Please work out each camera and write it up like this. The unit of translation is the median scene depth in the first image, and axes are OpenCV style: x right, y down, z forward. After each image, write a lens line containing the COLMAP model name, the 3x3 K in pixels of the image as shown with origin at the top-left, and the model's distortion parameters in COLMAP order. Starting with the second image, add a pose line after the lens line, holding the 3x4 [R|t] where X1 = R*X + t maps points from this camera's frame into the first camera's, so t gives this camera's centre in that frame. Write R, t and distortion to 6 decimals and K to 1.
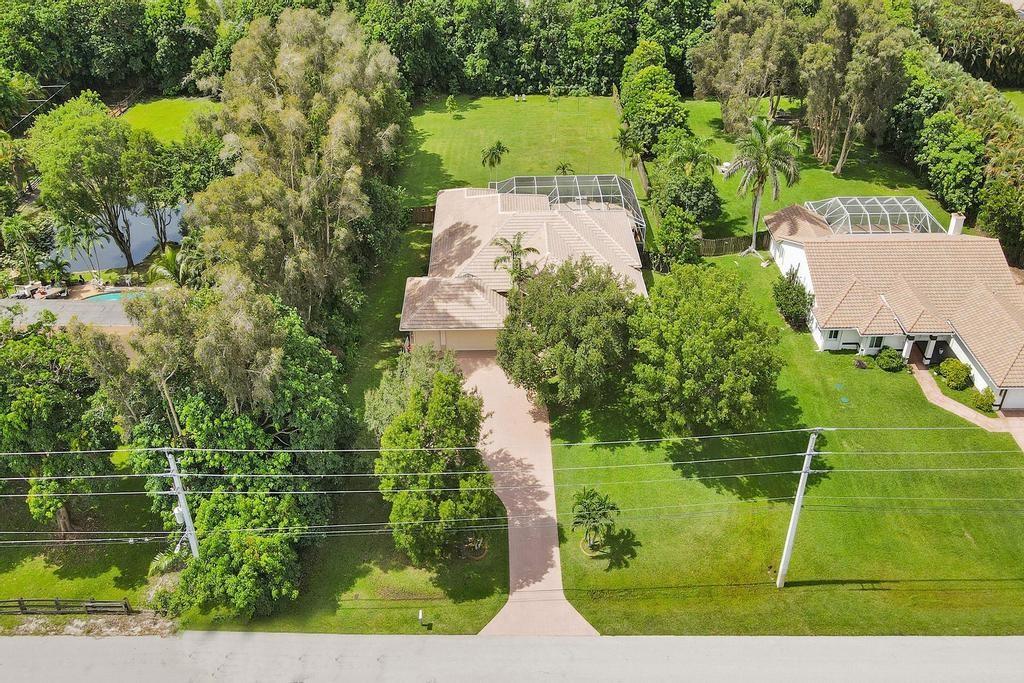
lens RADIAL K [[691.0, 0, 513.4], [0, 691.0, 339.1], [0, 0, 1]] dist [0.002987, 0.001952]
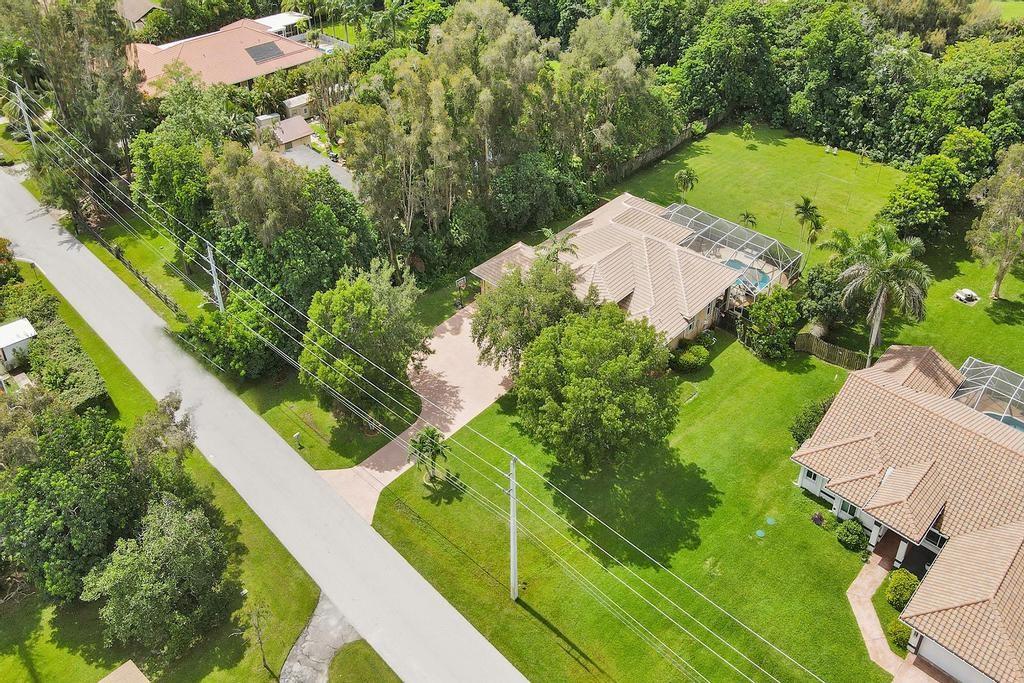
lens RADIAL K [[691.0, 0, 510.1], [0, 691.0, 343.5], [0, 0, 1]] dist [0.002987, 0.001952]
pose [[0.717859, 0.456188, -0.525900, 0.592286], [-0.451188, 0.880139, 0.147595, -0.113971], [0.530196, 0.131327, 0.837643, 0.034671]]
